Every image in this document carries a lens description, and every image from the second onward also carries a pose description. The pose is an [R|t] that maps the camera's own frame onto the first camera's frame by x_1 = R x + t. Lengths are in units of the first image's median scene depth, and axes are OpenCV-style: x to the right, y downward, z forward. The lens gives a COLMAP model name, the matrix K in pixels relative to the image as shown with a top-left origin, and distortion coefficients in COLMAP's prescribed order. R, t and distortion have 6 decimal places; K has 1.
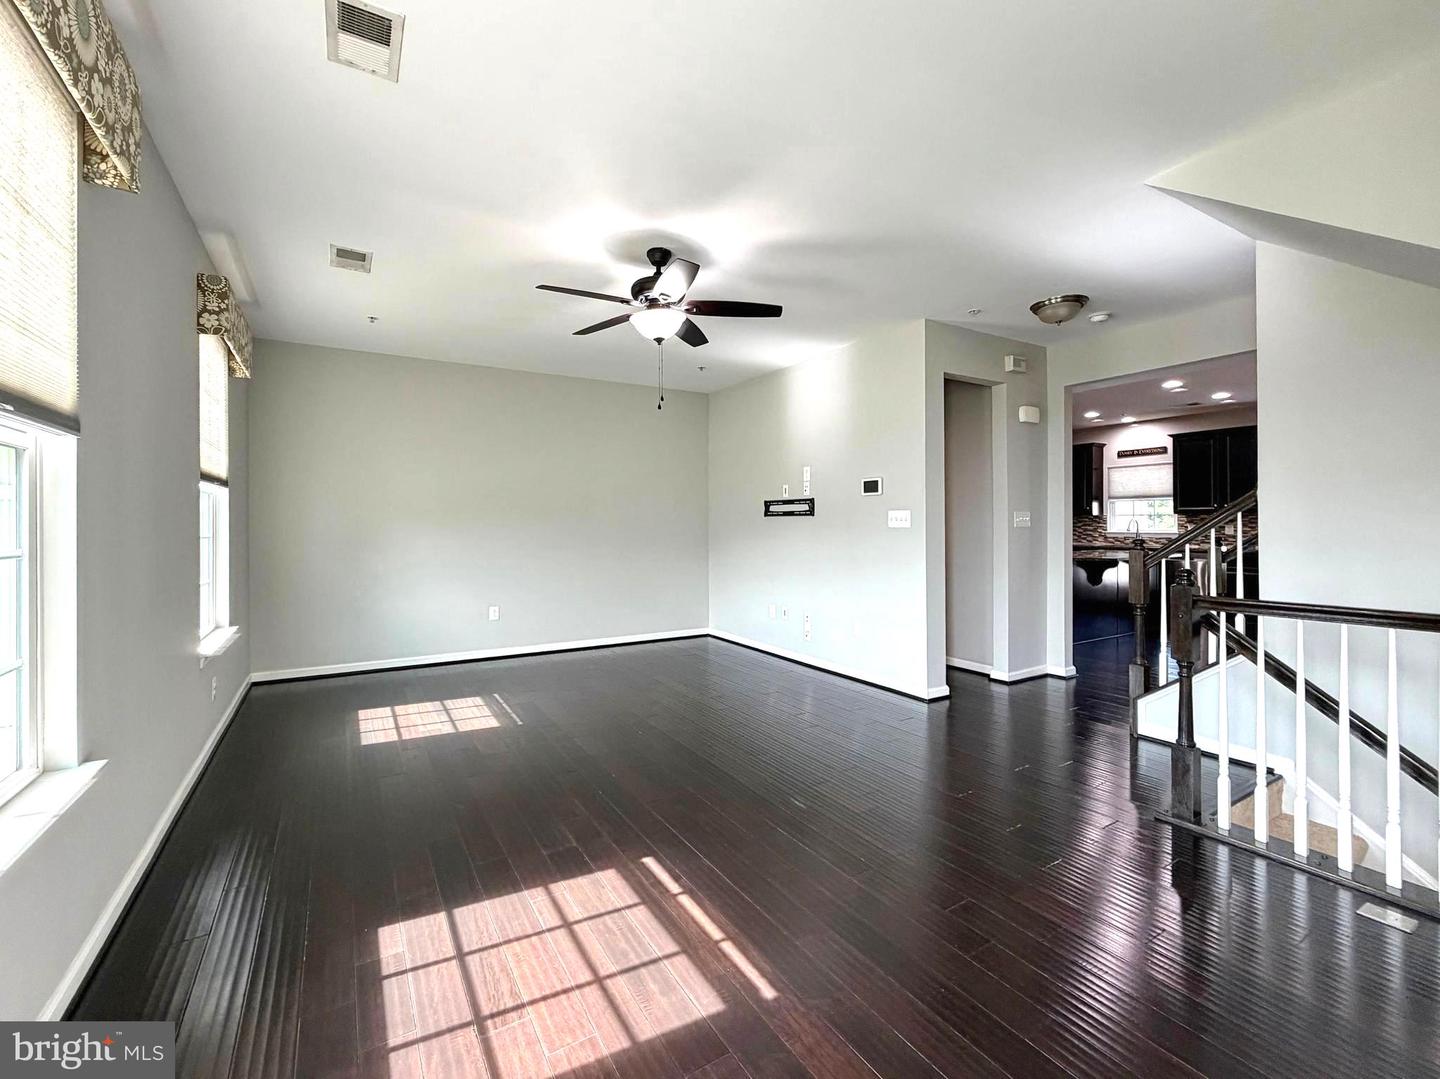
lens RADIAL K [[672.8, 0, 715.5], [0, 672.8, 519.1], [0, 0, 1]] dist [0.000833, 0.000166]
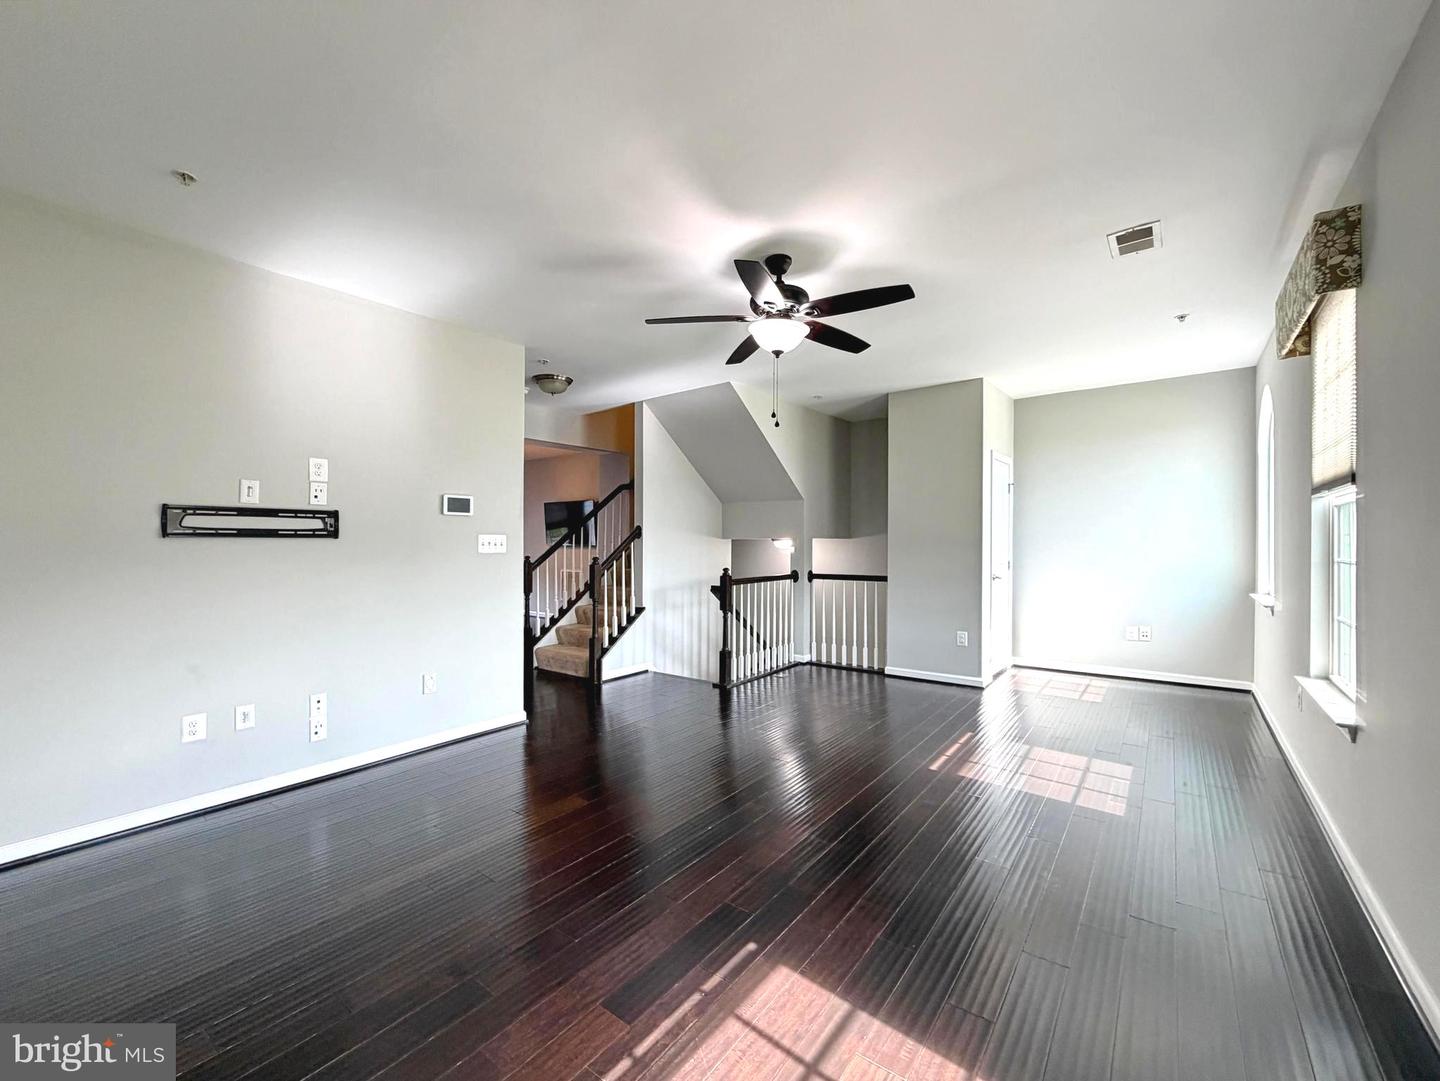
lens RADIAL K [[589.9, 0, 713.1], [0, 589.9, 545.2], [0, 0, 1]] dist [0.000150, 0.000190]
pose [[-0.389636, -0.008153, 0.920933, -0.538802], [-0.008744, 0.999948, 0.005154, -0.004627], [-0.920928, -0.006044, -0.389687, 0.936718]]
